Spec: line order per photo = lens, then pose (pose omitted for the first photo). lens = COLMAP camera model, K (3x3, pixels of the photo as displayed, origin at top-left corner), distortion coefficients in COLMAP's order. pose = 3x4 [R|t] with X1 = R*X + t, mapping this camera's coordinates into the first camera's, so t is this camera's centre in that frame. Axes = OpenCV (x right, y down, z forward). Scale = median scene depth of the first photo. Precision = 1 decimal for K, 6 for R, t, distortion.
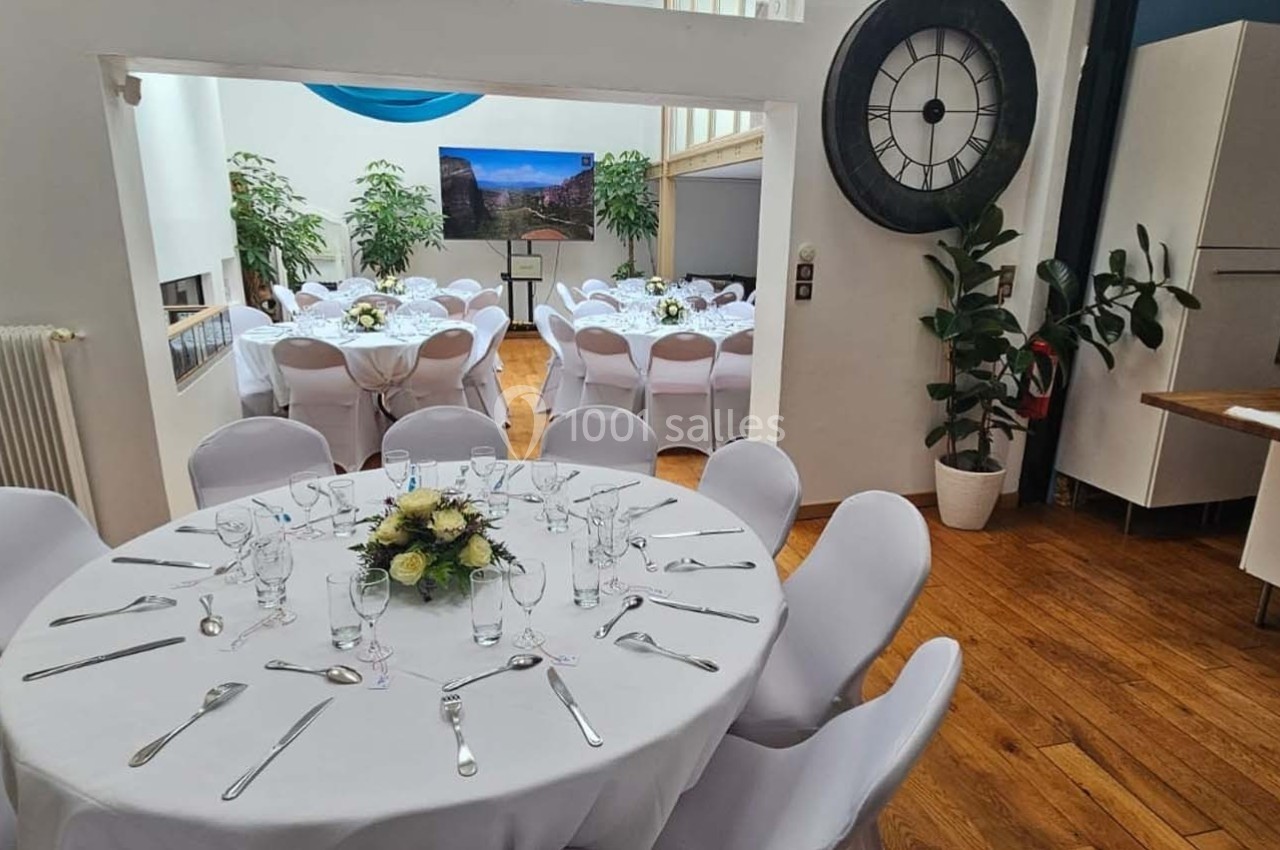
lens RADIAL K [[727.8, 0, 650.4], [0, 727.8, 411.6], [0, 0, 1]] dist [-0.005908, 0.000255]
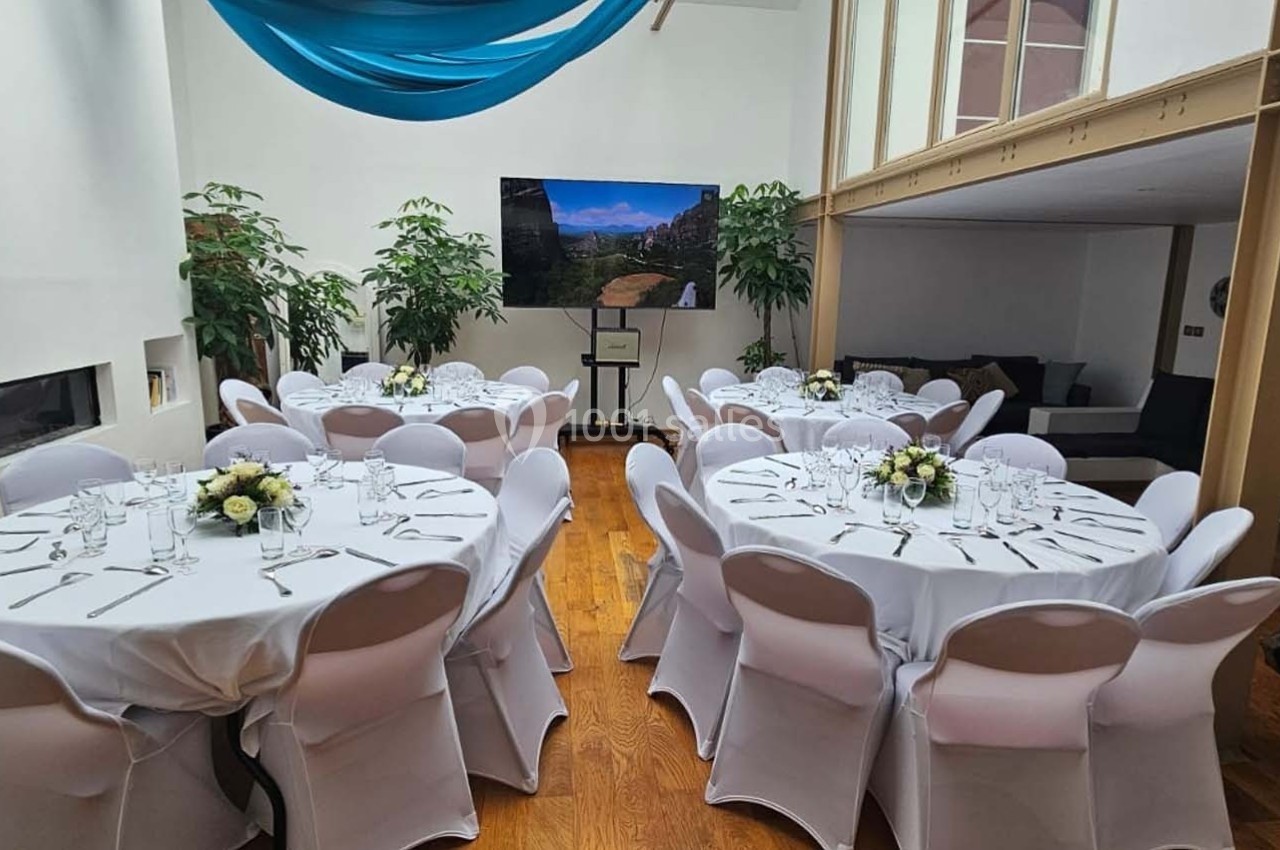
lens RADIAL K [[747.2, 0, 642.8], [0, 747.2, 420.2], [0, 0, 1]] dist [-0.005933, 0.000479]
pose [[0.990591, 0.024628, -0.134624, -0.050501], [-0.034337, 0.996936, -0.070280, -0.082260], [0.132481, 0.074241, 0.988401, 0.314010]]
